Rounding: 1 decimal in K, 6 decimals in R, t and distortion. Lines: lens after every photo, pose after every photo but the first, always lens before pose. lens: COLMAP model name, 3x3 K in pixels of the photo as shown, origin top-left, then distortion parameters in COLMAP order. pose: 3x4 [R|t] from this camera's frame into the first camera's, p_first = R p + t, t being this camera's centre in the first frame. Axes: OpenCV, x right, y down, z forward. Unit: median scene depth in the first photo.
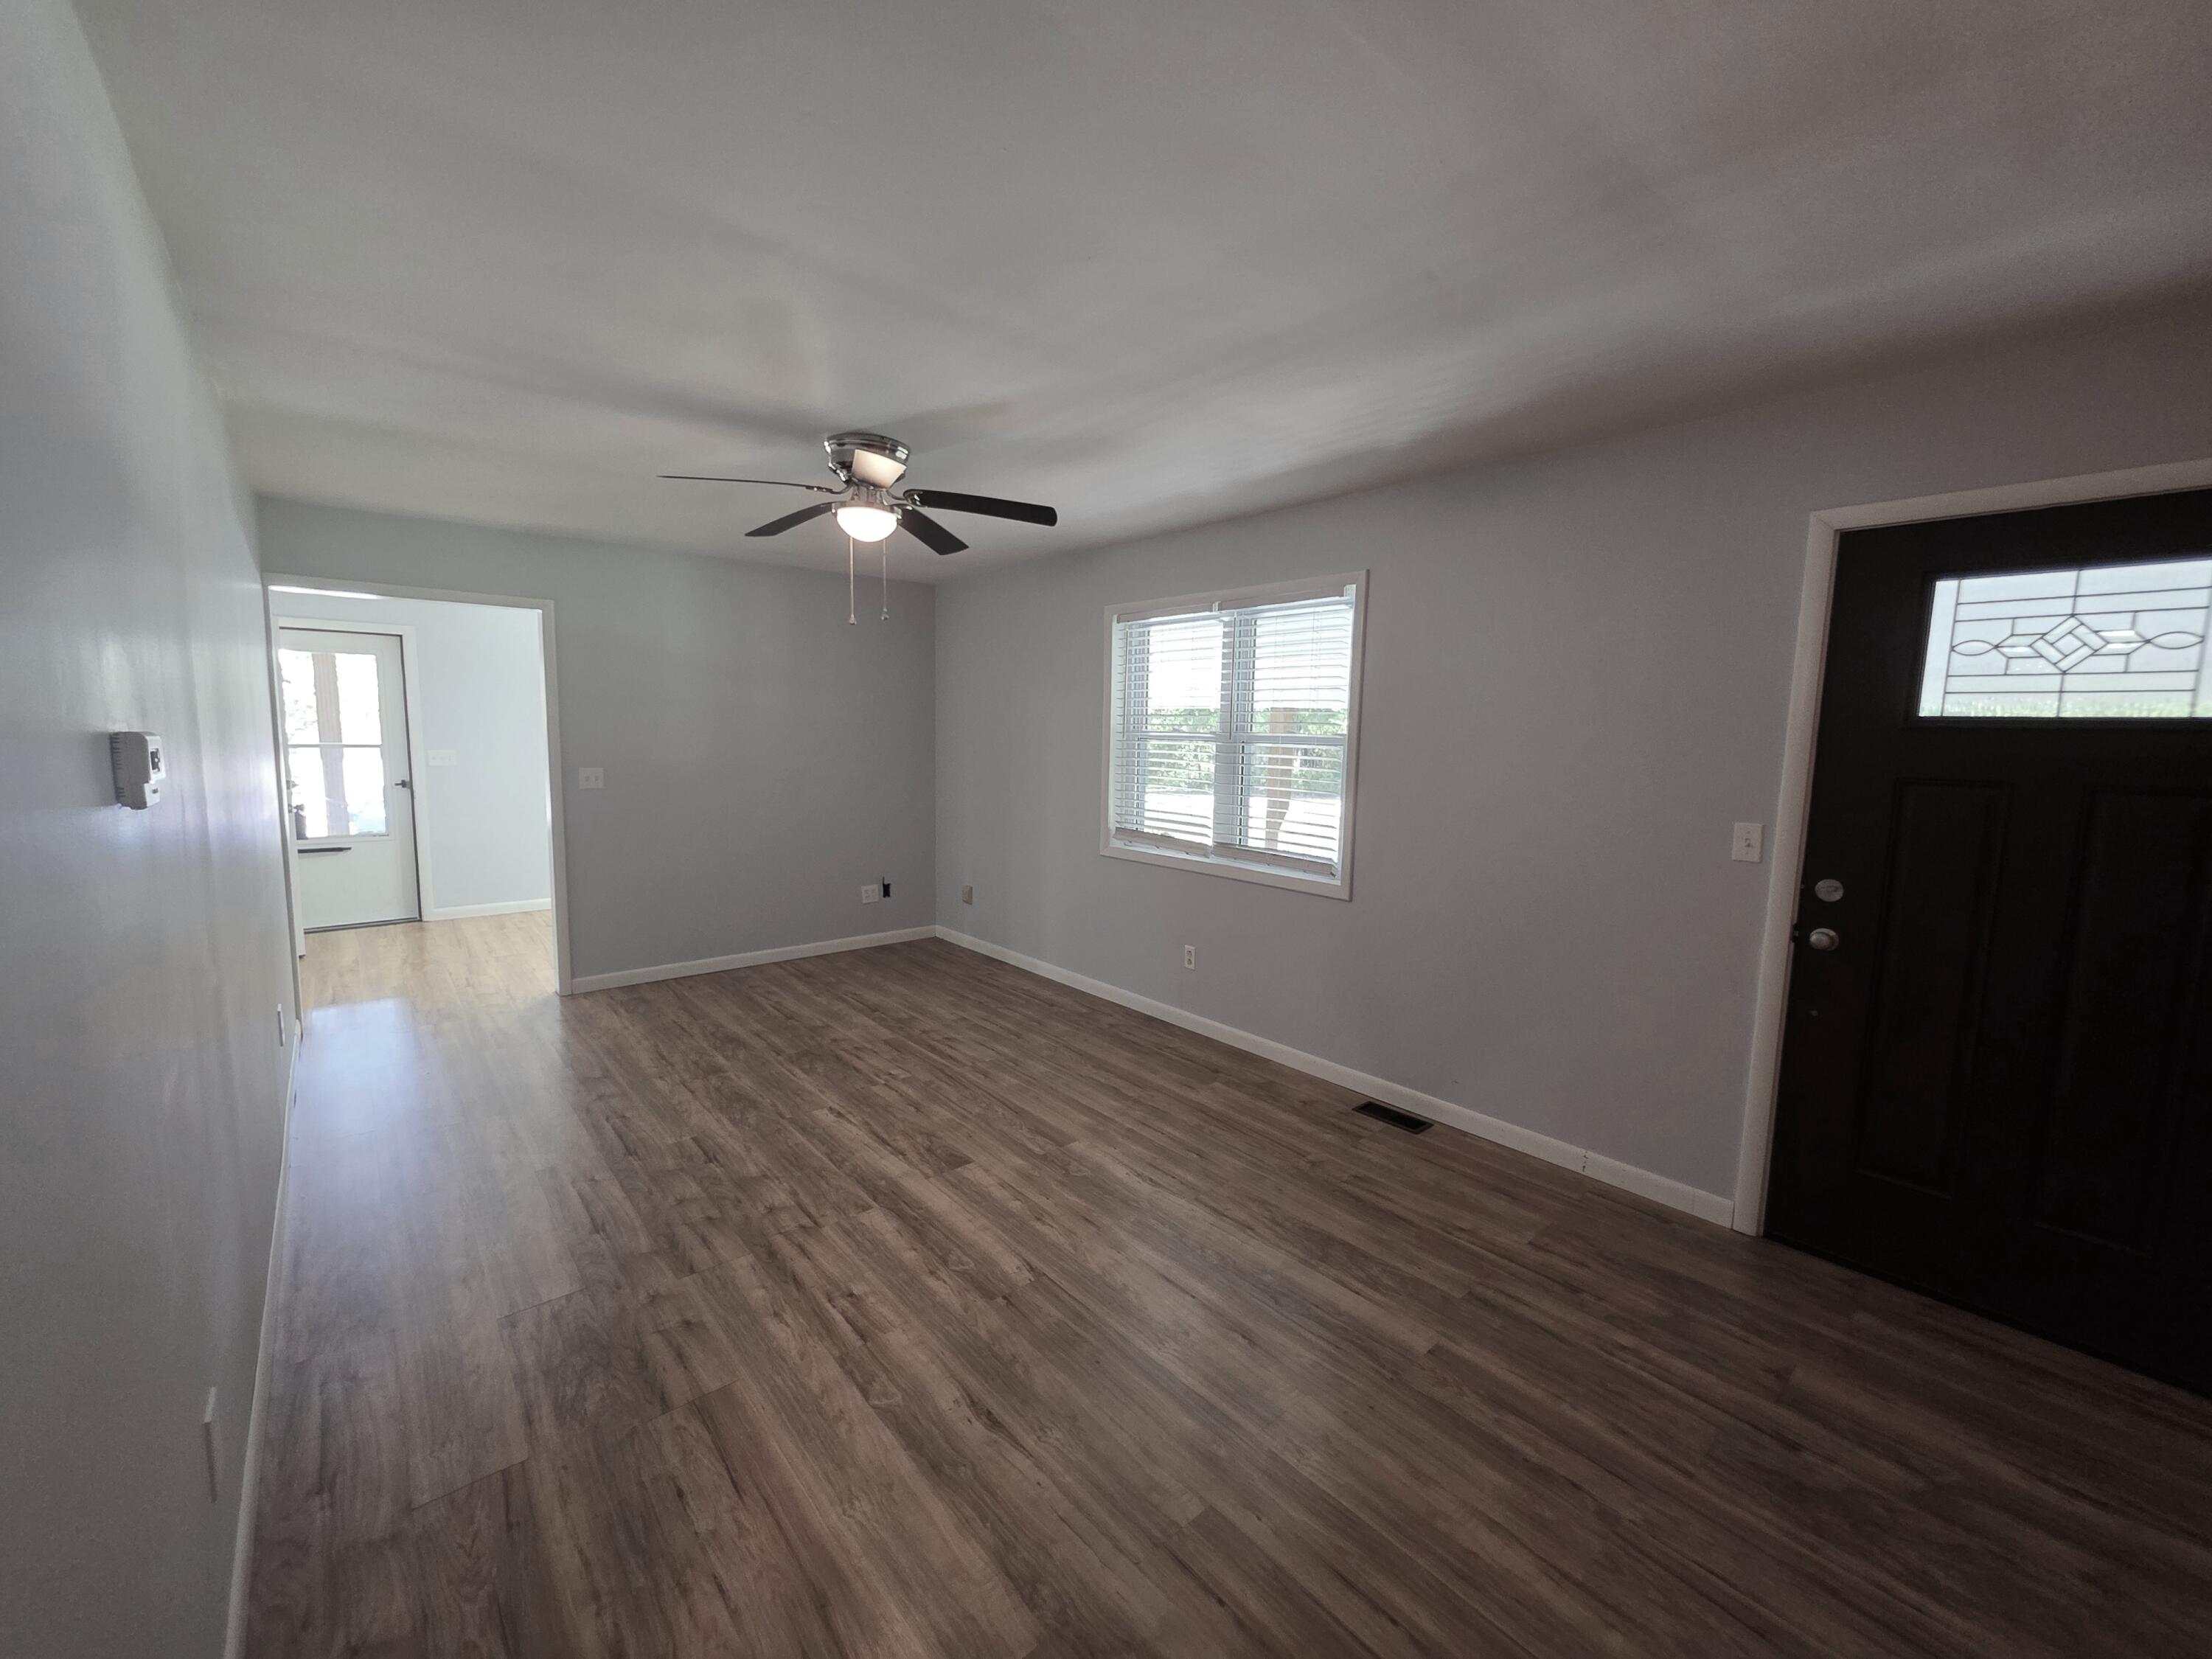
lens RADIAL K [[881.6, 0, 1108.8], [0, 881.6, 834.8], [0, 0, 1]] dist [-0.002901, -0.000509]
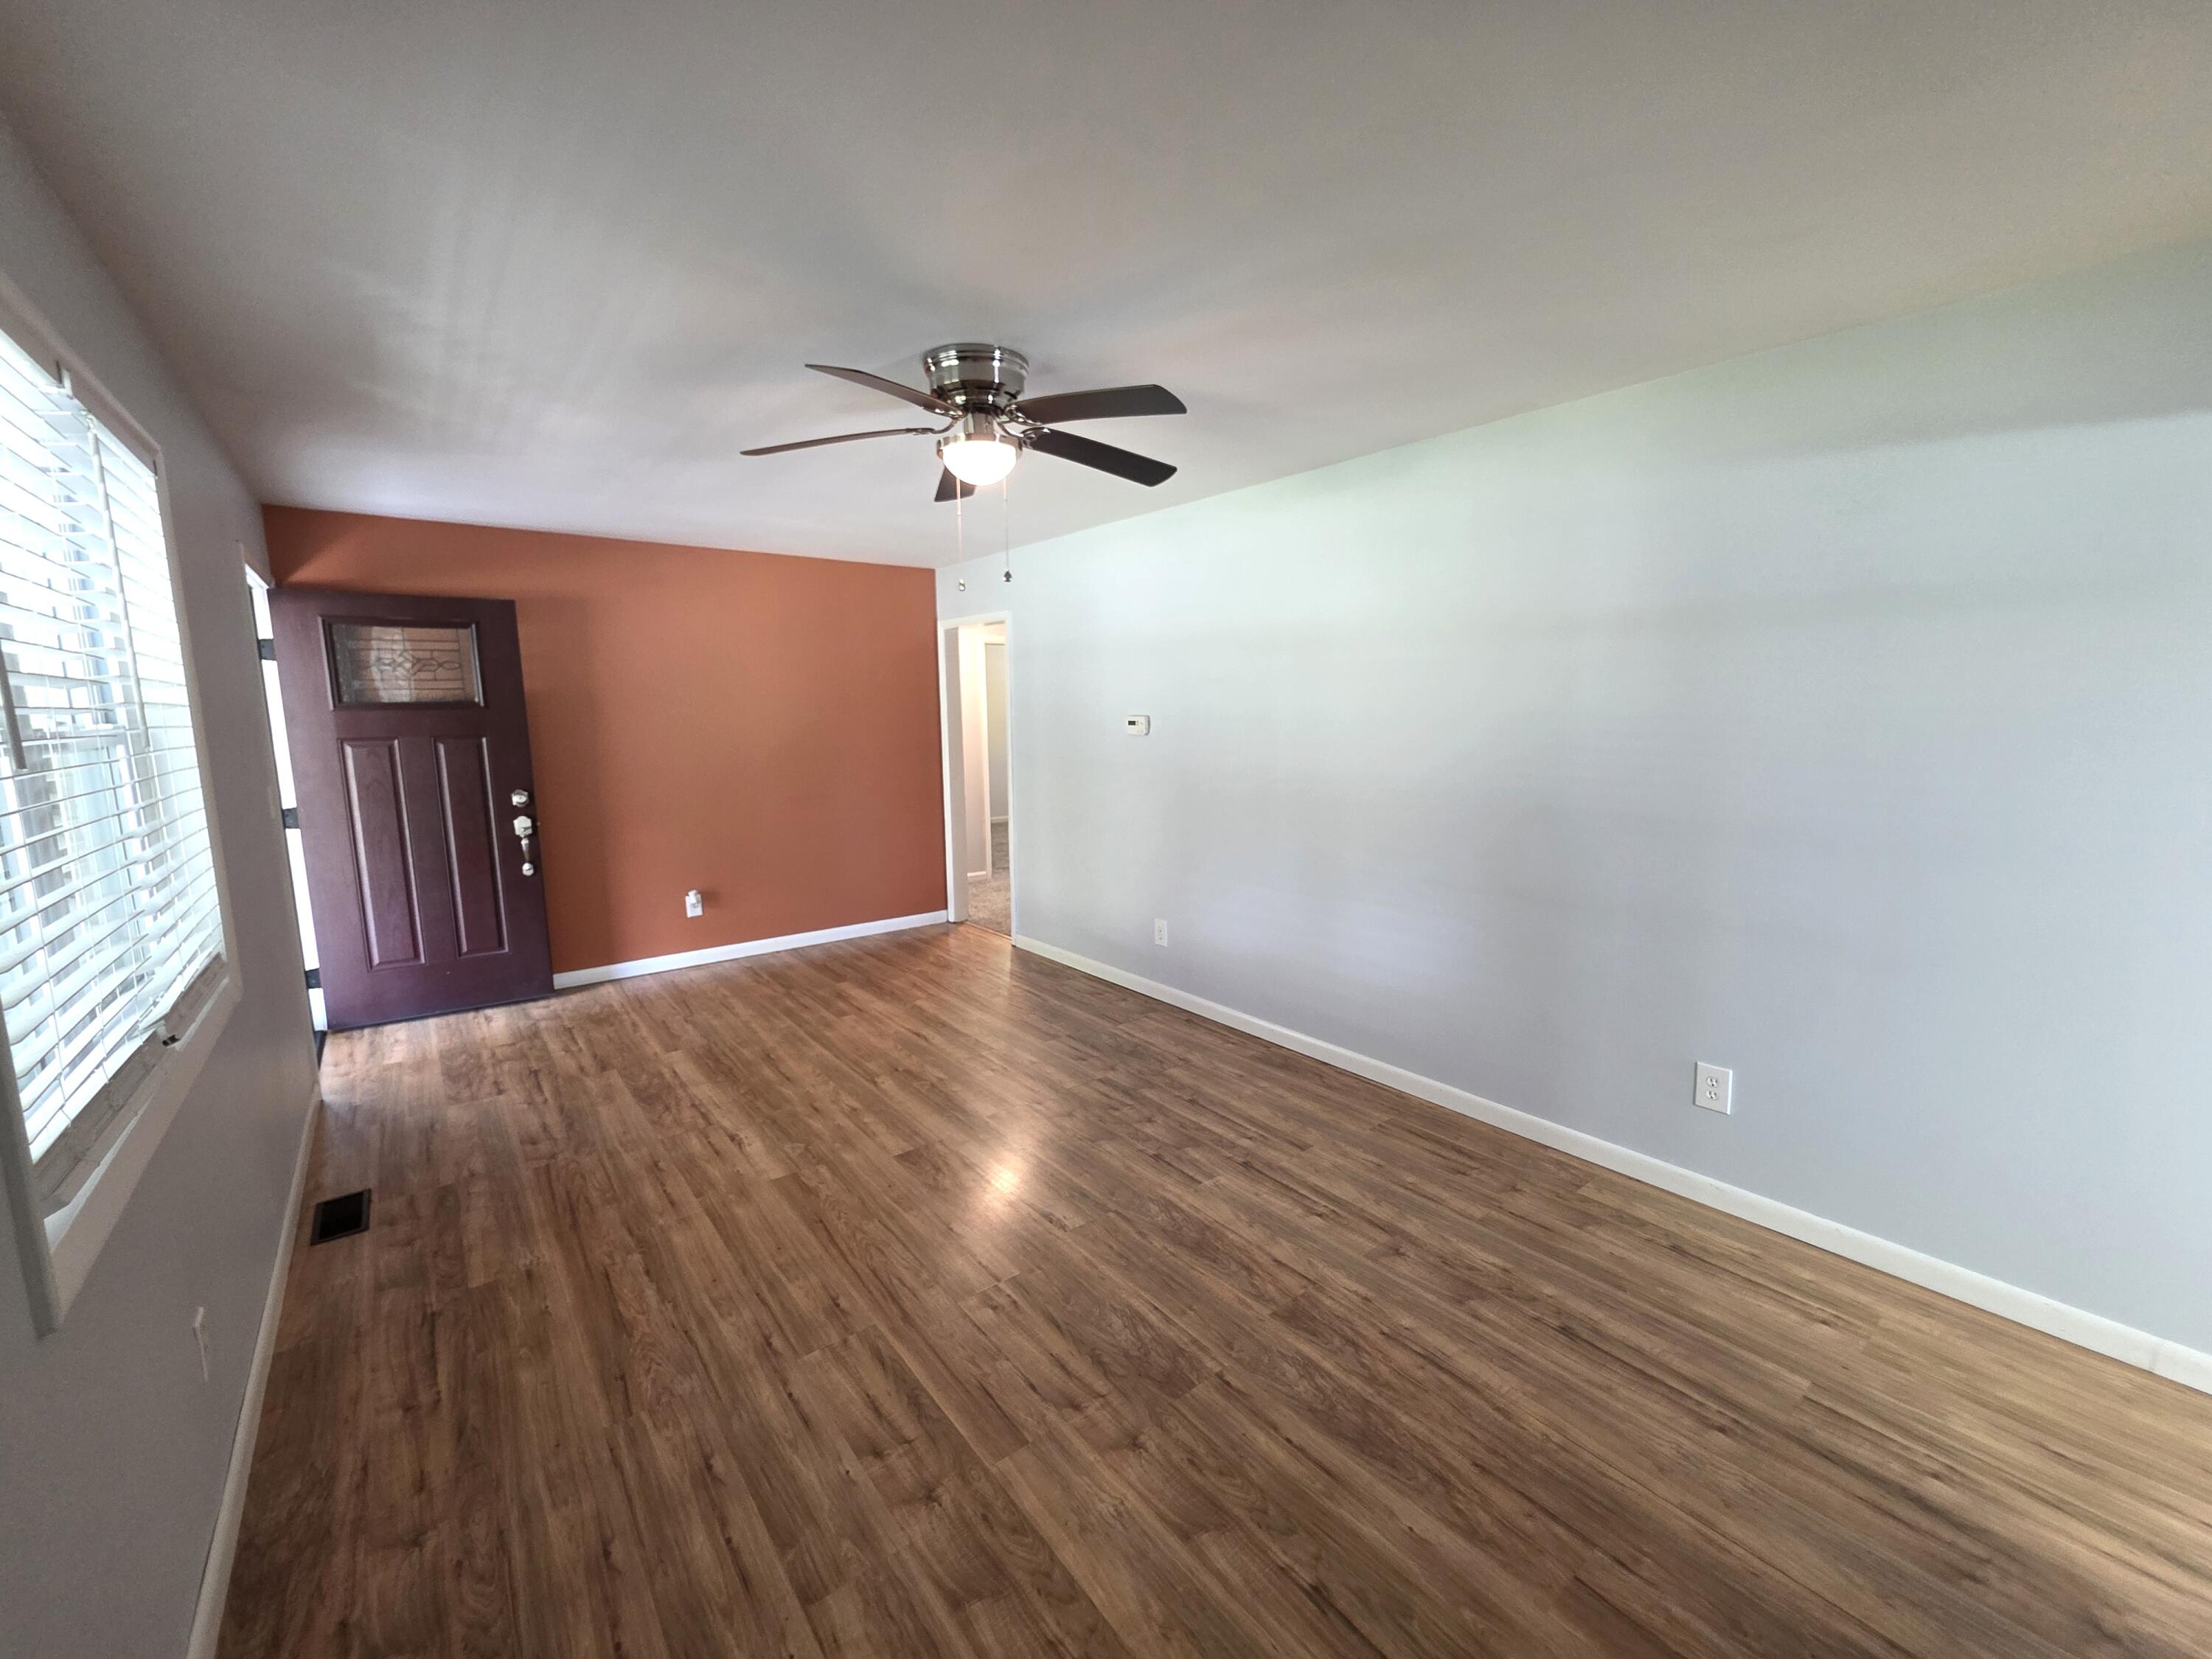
lens RADIAL K [[881.6, 0, 1108.8], [0, 881.6, 834.8], [0, 0, 1]] dist [-0.002901, -0.000509]
pose [[-0.999056, -0.015806, 0.040456, -0.364540], [-0.004694, 0.965270, 0.261212, -0.201011], [-0.043180, 0.260775, -0.964433, 1.572522]]
